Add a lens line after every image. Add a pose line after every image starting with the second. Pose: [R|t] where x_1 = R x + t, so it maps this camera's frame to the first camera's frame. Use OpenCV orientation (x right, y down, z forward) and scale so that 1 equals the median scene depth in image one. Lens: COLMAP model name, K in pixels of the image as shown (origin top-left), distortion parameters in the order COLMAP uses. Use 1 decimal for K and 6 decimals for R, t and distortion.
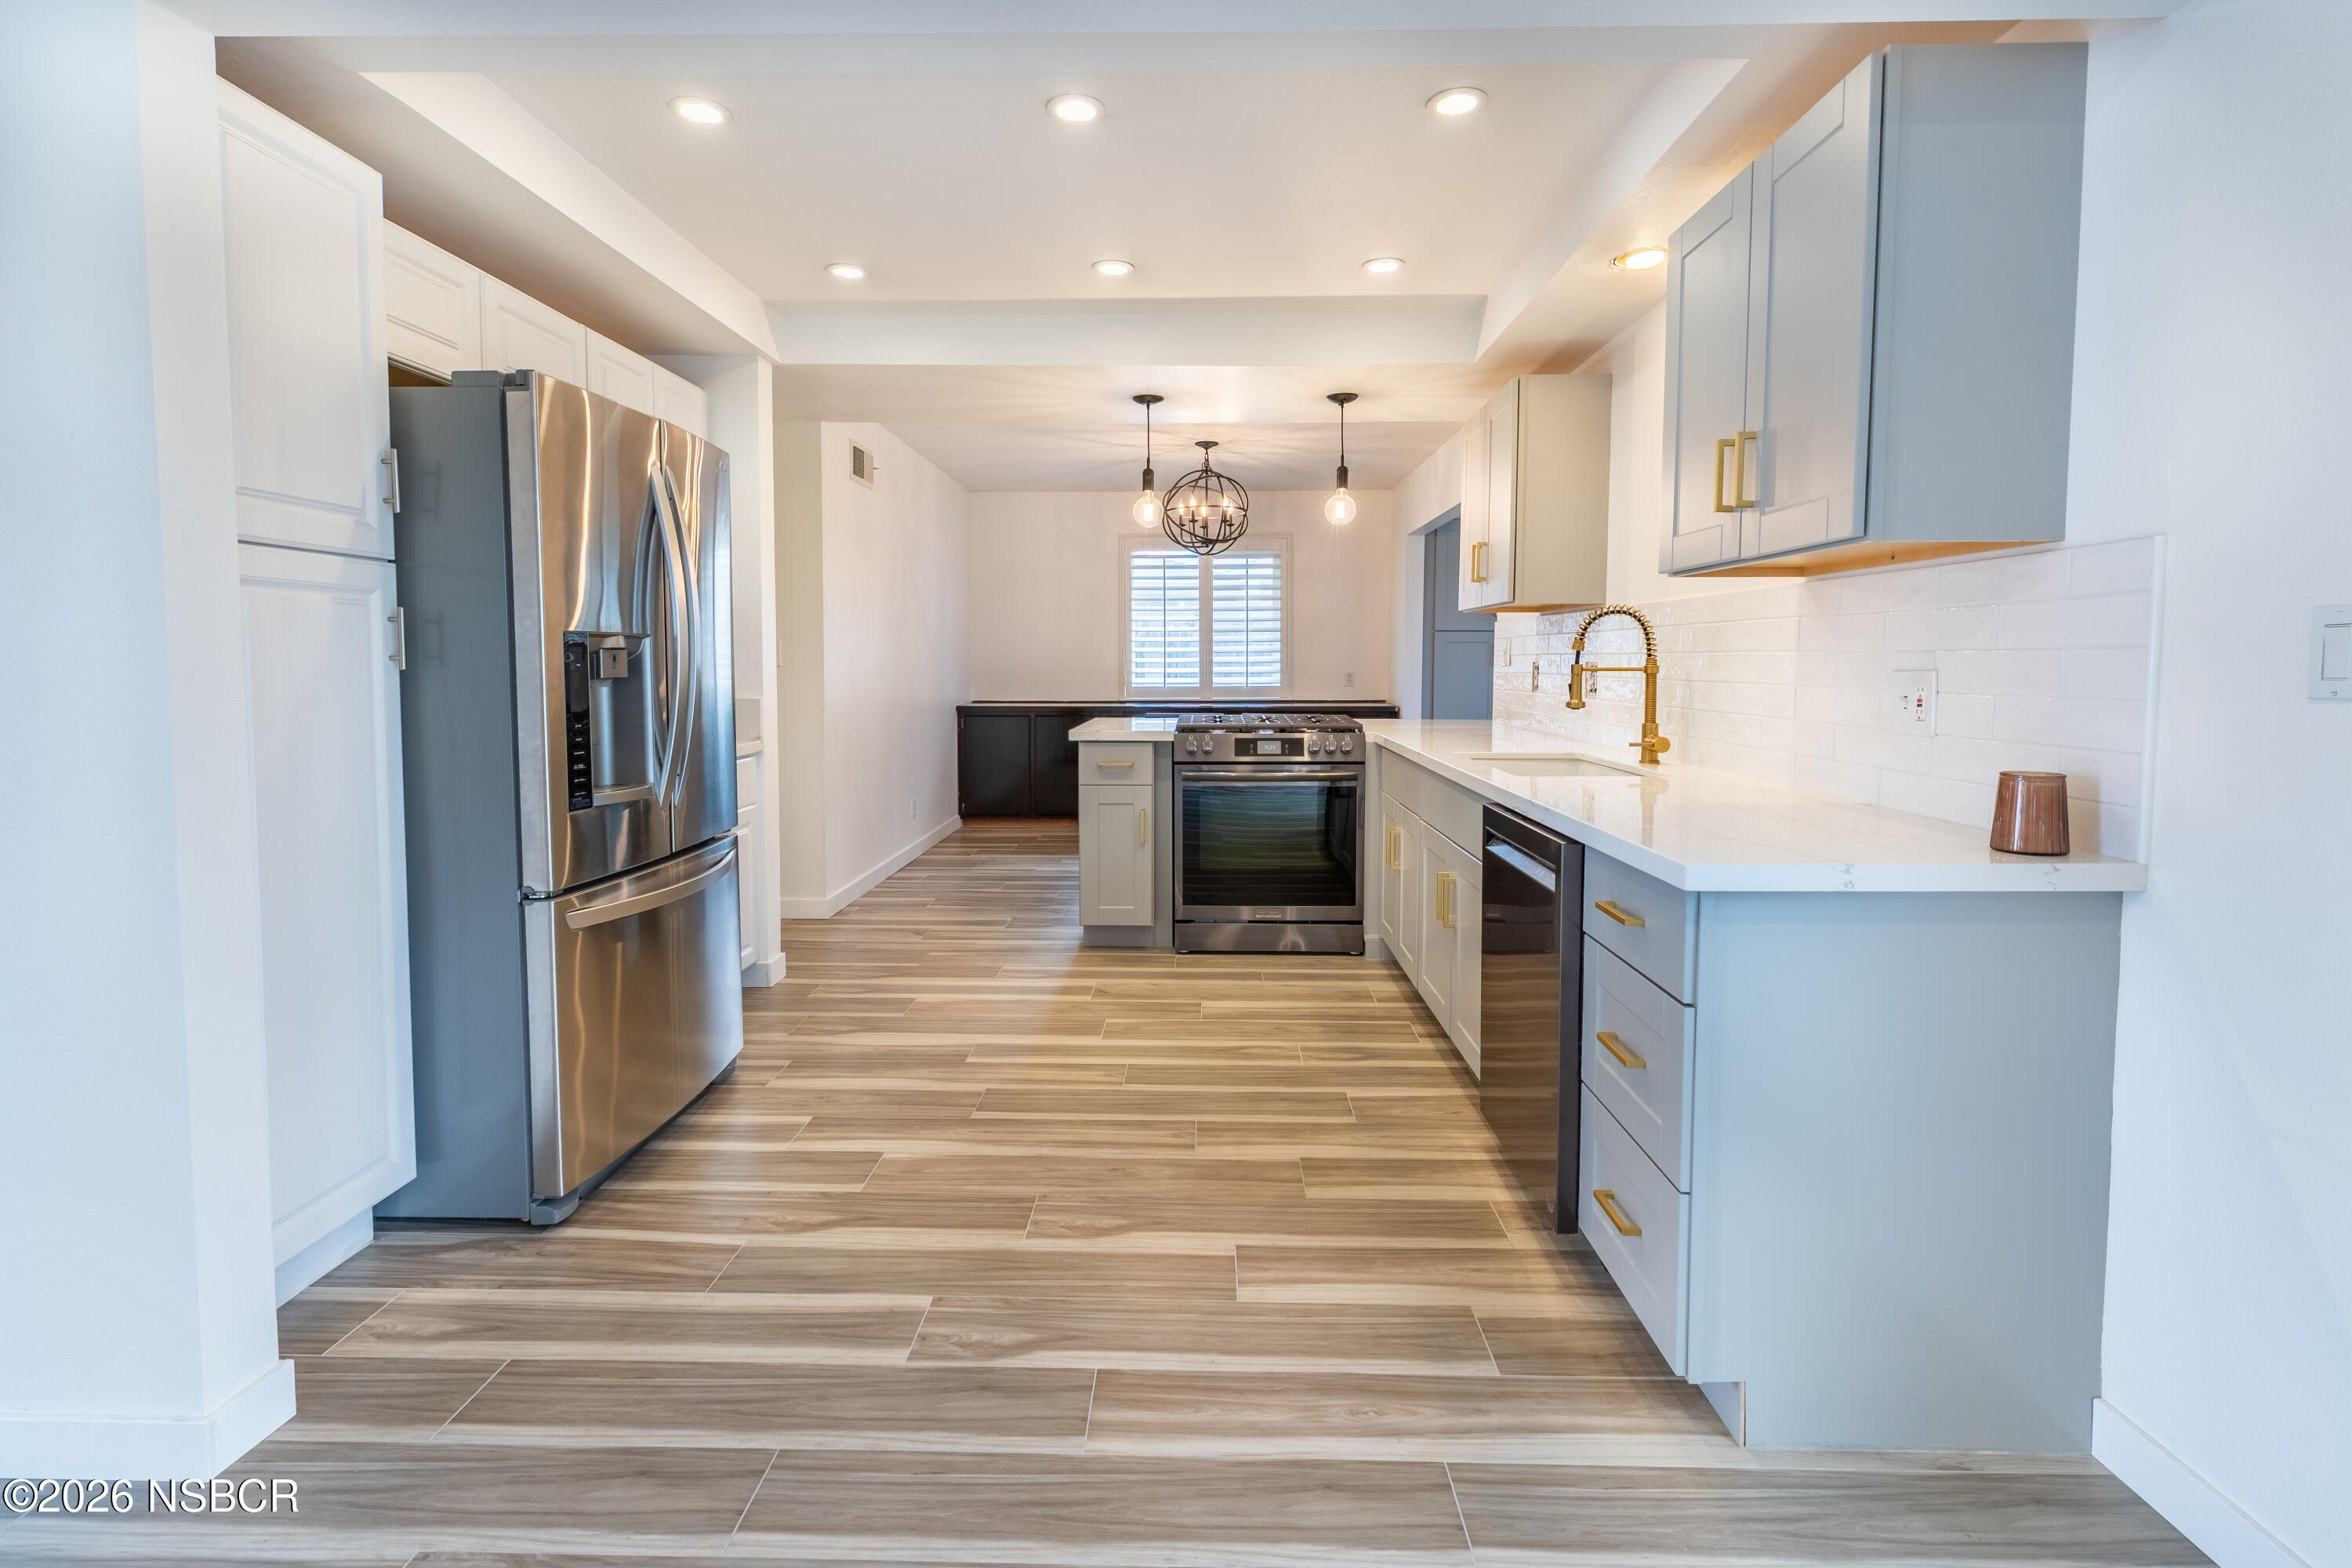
lens RADIAL K [[1116.0, 0, 1185.0], [0, 1116.0, 728.5], [0, 0, 1]] dist [0.002591, -0.000172]
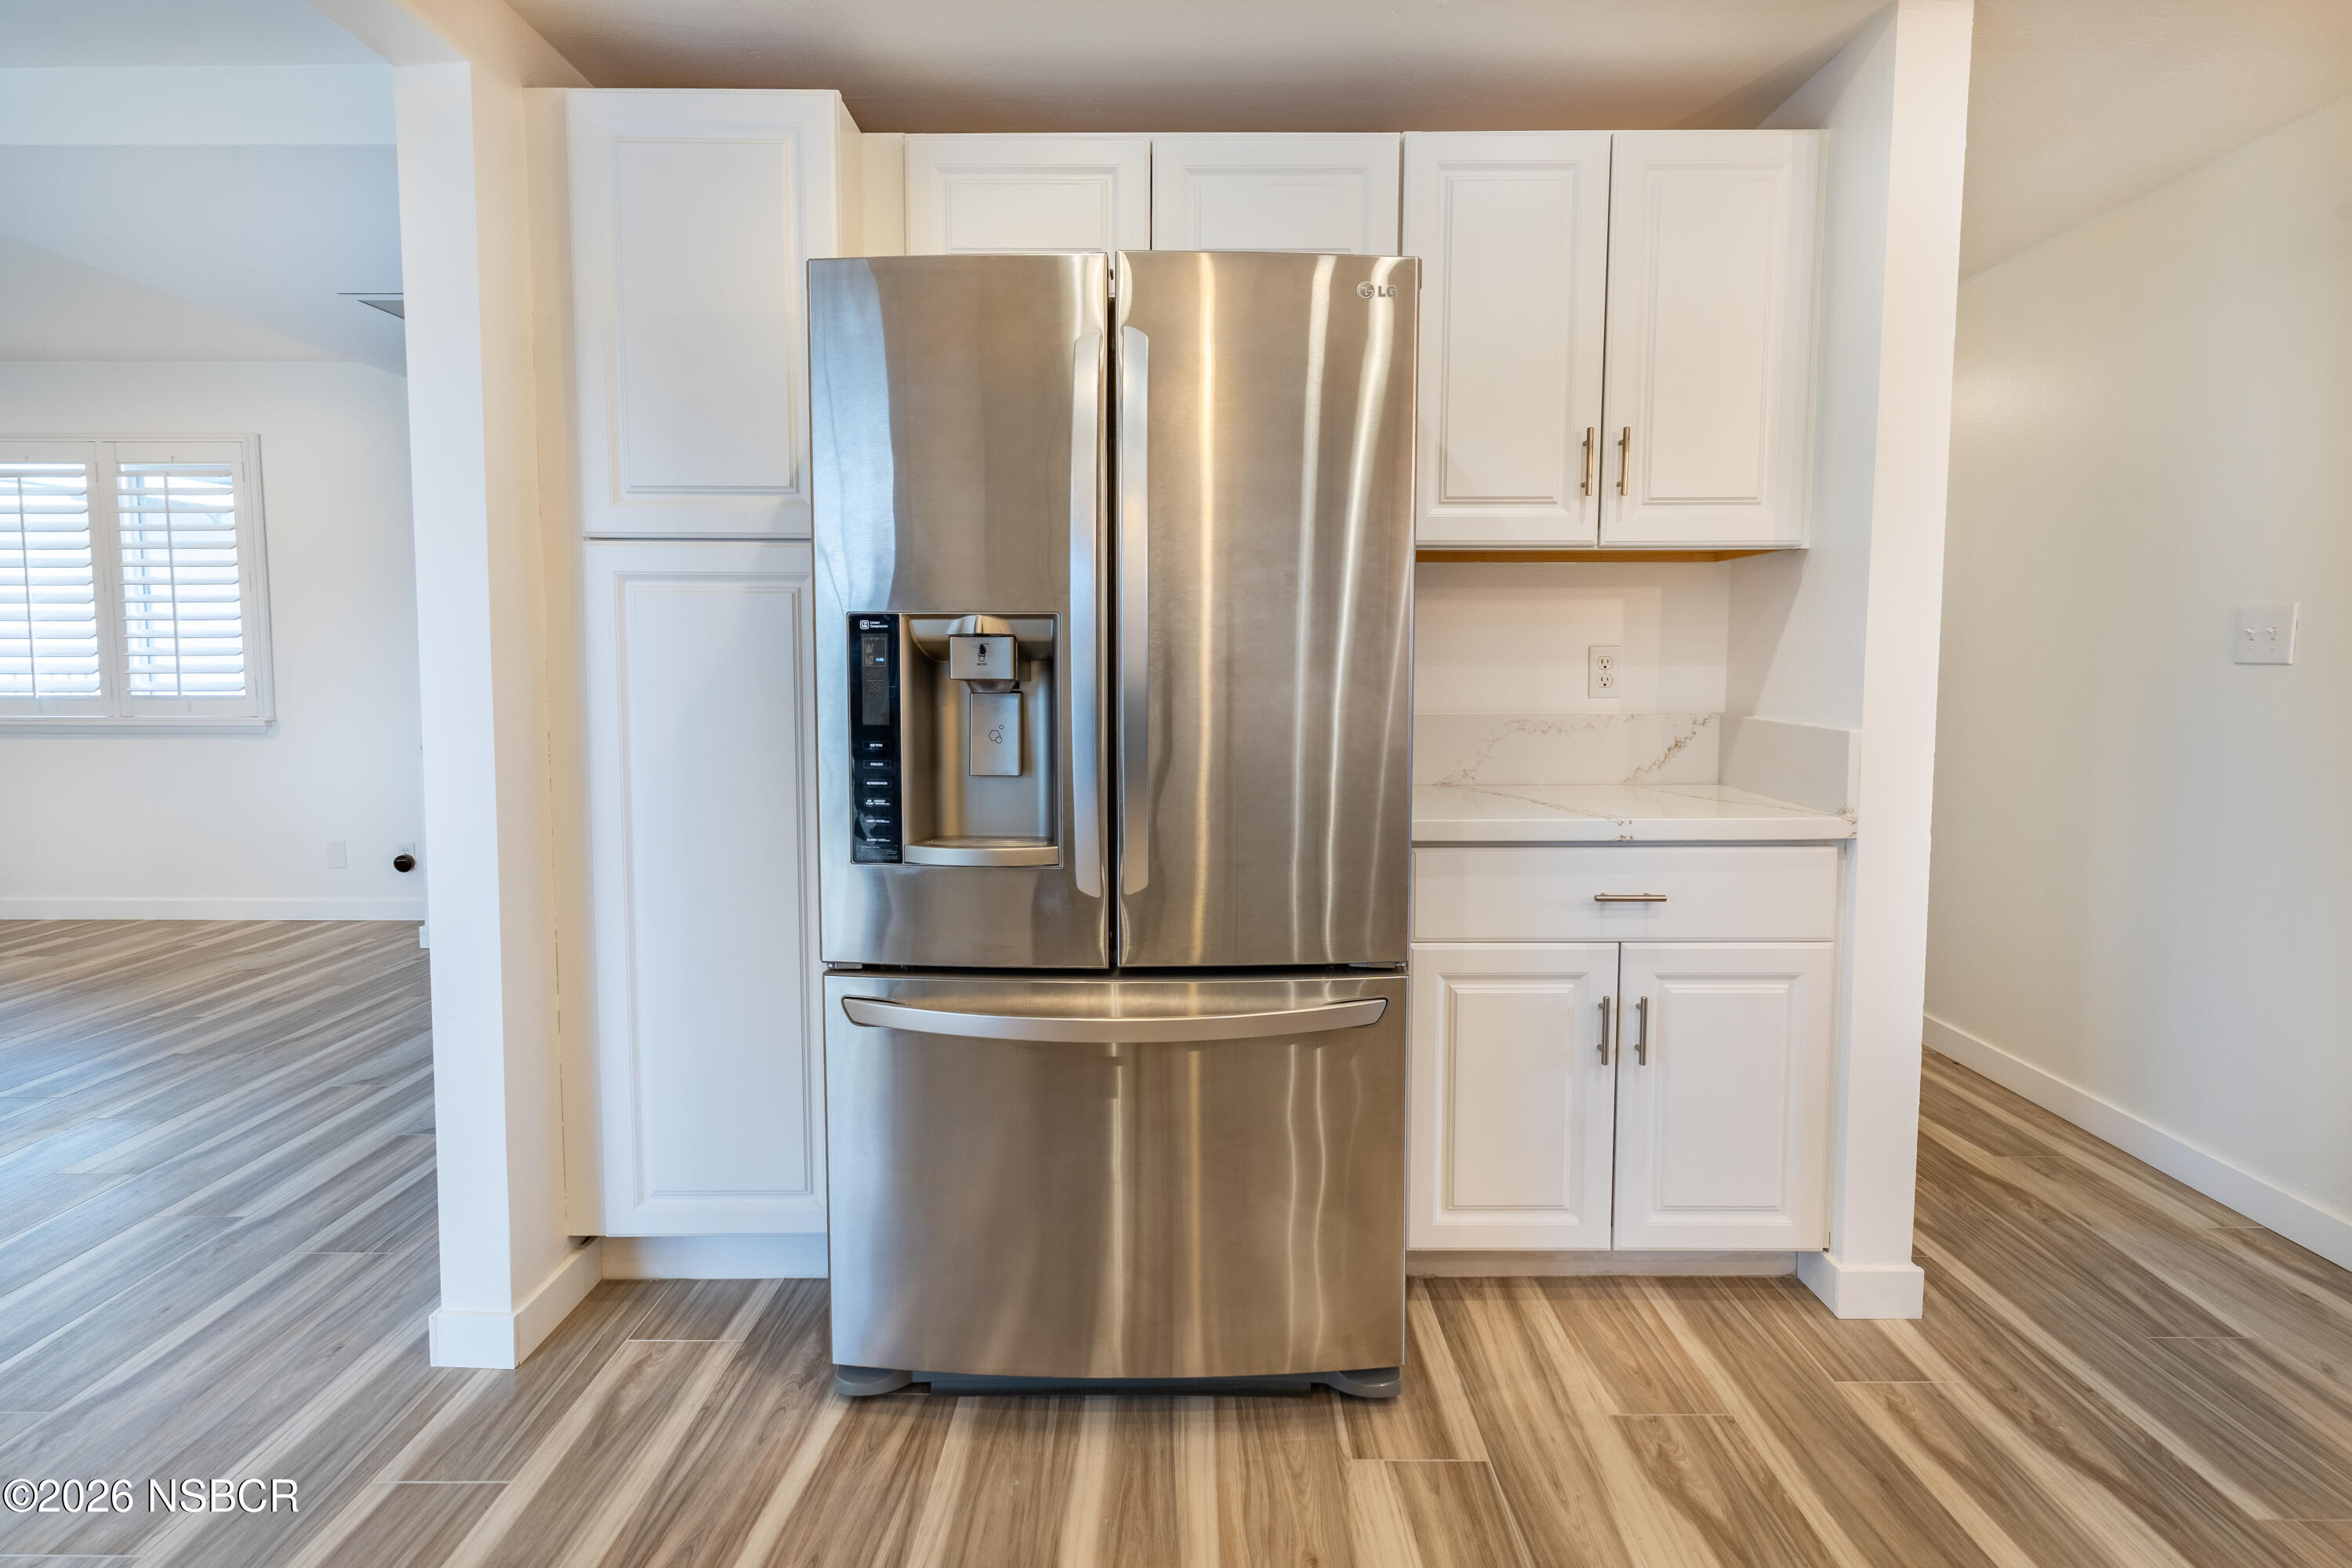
lens RADIAL K [[1116.0, 0, 1185.0], [0, 1116.0, 728.5], [0, 0, 1]] dist [0.002591, -0.000172]
pose [[0.016423, 0.068412, -0.997522, 0.168249], [-0.061238, 0.995852, 0.067289, -0.073123], [0.997988, 0.059981, 0.020544, 1.184172]]
